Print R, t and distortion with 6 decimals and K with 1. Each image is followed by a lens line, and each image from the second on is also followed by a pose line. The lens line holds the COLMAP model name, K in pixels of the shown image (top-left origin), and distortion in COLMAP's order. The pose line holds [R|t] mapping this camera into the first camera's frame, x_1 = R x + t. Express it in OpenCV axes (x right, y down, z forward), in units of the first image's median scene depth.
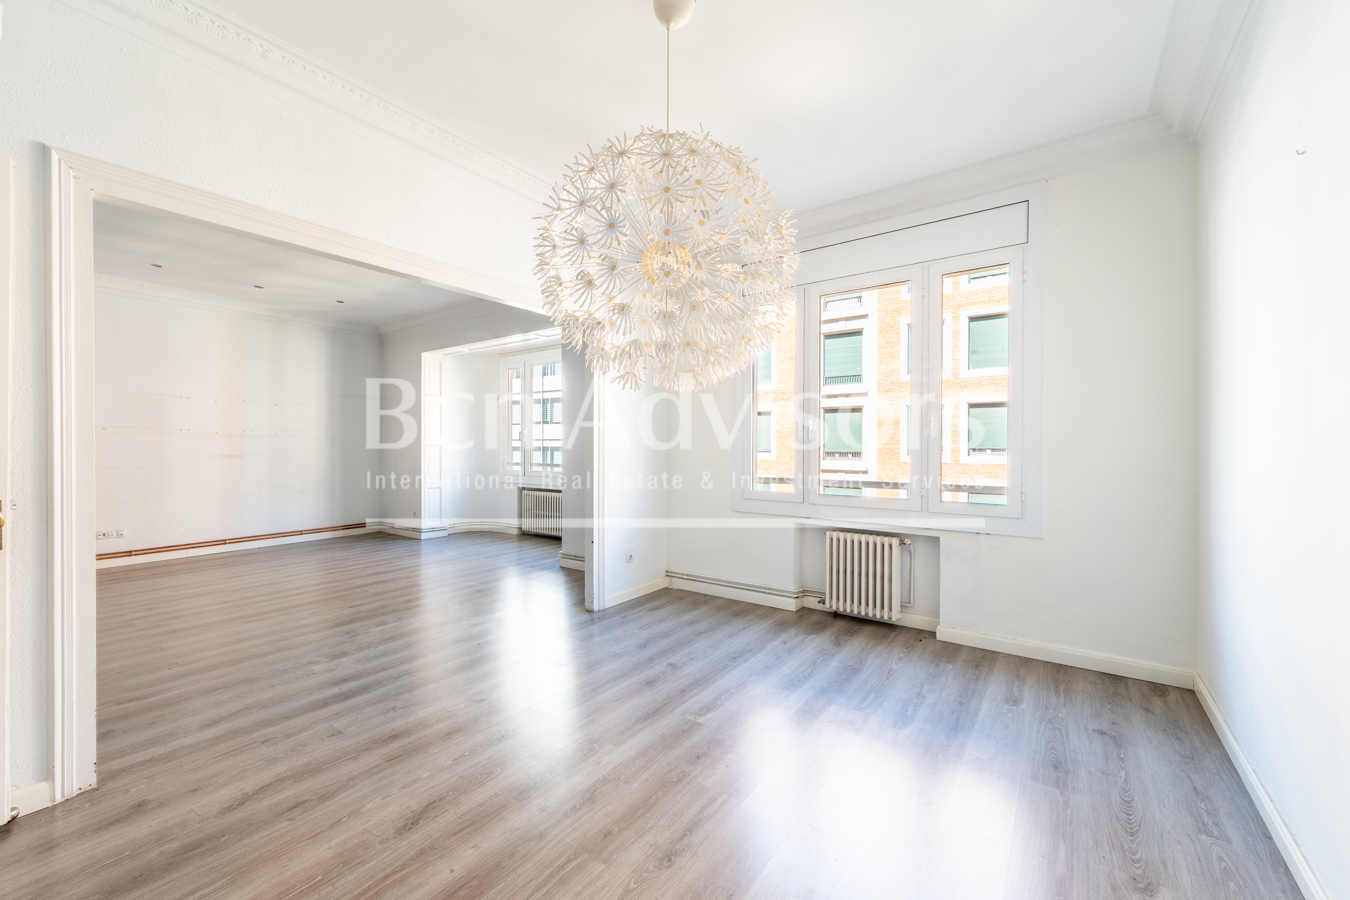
lens RADIAL K [[532.8, 0, 676.8], [0, 532.8, 446.6], [0, 0, 1]] dist [-0.001382, 0.000121]
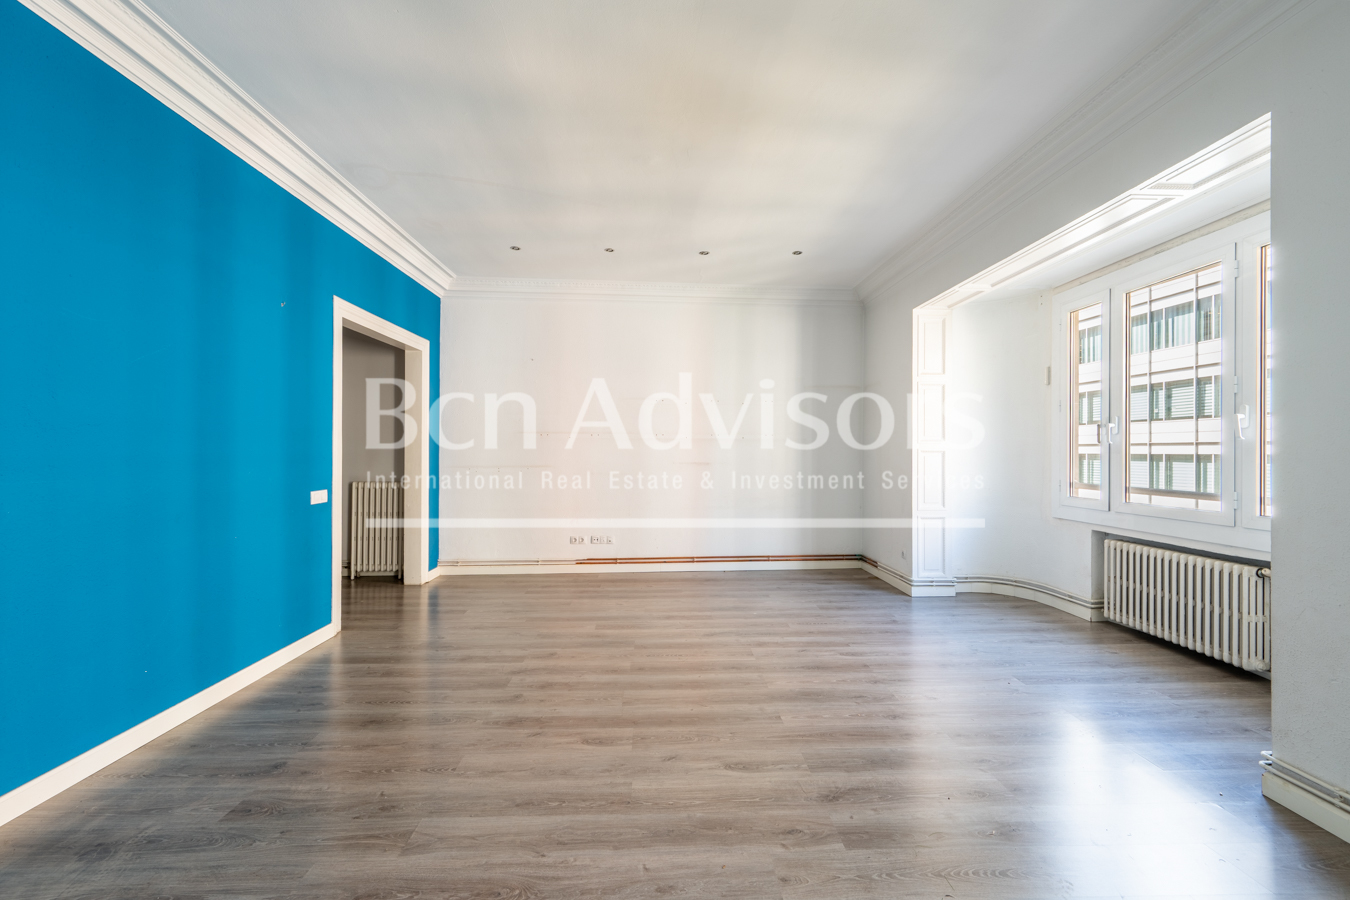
lens RADIAL K [[532.8, 0, 678.7], [0, 532.8, 449.8], [0, 0, 1]] dist [-0.001382, 0.000121]
pose [[0.611533, -0.004512, -0.791206, -0.138943], [-0.005074, 0.999941, -0.009624, 0.004104], [0.791202, 0.009900, 0.611474, 0.374520]]
